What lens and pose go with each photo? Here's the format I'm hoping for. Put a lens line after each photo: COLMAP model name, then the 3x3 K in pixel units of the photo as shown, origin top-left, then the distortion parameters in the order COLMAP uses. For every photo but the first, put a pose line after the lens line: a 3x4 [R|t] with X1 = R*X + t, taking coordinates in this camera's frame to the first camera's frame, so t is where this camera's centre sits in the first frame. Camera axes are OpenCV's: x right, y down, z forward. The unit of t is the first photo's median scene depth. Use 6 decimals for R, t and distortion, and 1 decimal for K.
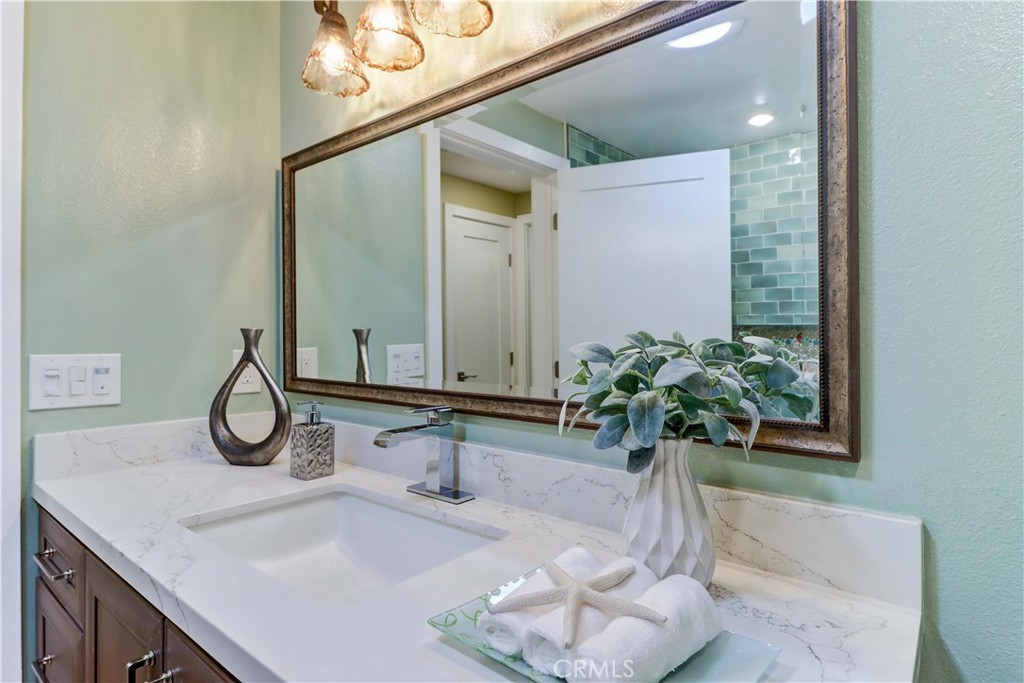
lens RADIAL K [[542.0, 0, 521.1], [0, 542.0, 334.5], [0, 0, 1]] dist [0.029869, 0.000679]
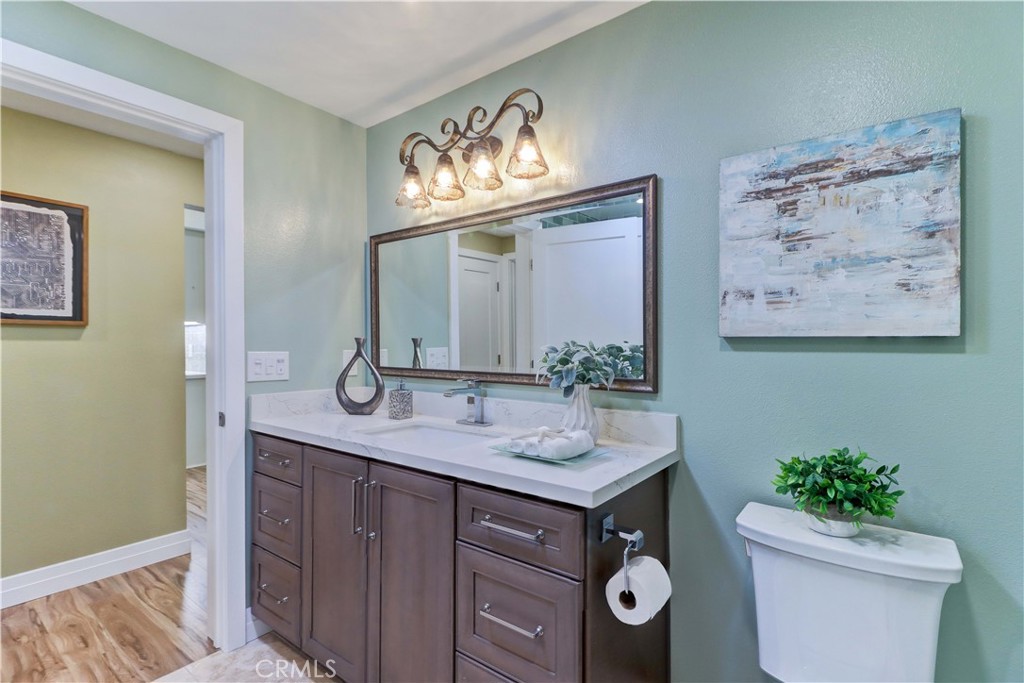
lens RADIAL K [[482.3, 0, 508.8], [0, 482.3, 341.1], [0, 0, 1]] dist [0.020611, -0.005384]
pose [[0.999777, 0.001191, 0.021074, -0.053904], [-0.001228, 0.999998, 0.001753, -0.004175], [-0.021072, -0.001778, 0.999776, -0.639758]]
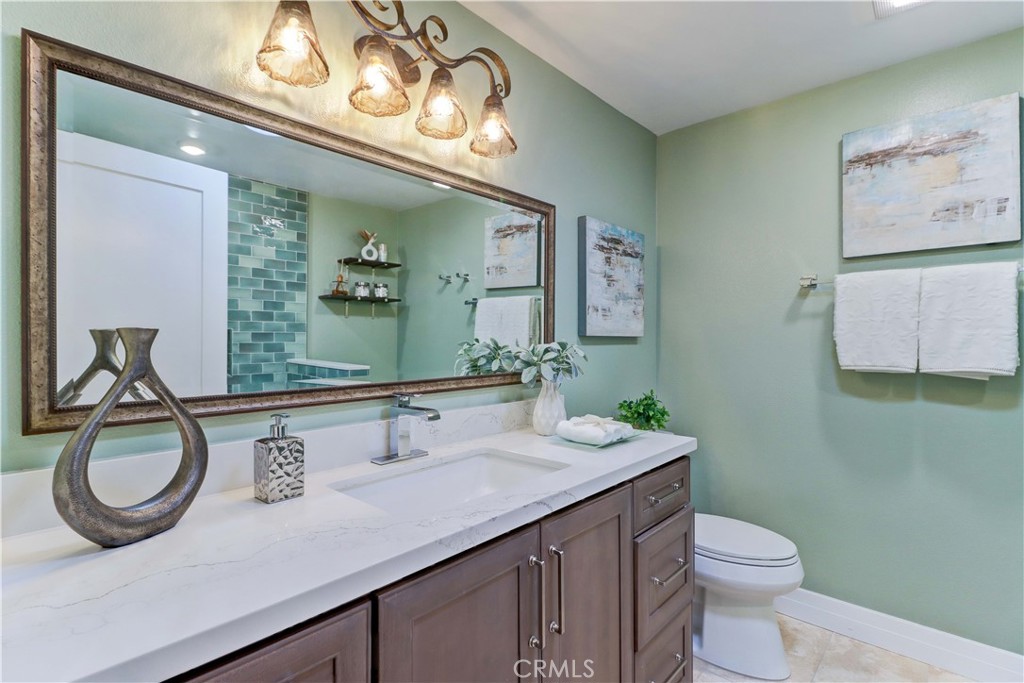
lens RADIAL K [[482.3, 0, 515.6], [0, 482.3, 337.4], [0, 0, 1]] dist [0.020611, -0.005384]
pose [[0.060127, 0.004999, 0.998178, -1.179896], [-0.003599, 0.999982, -0.004791, 0.001810], [-0.998184, -0.003305, 0.060144, 0.586334]]
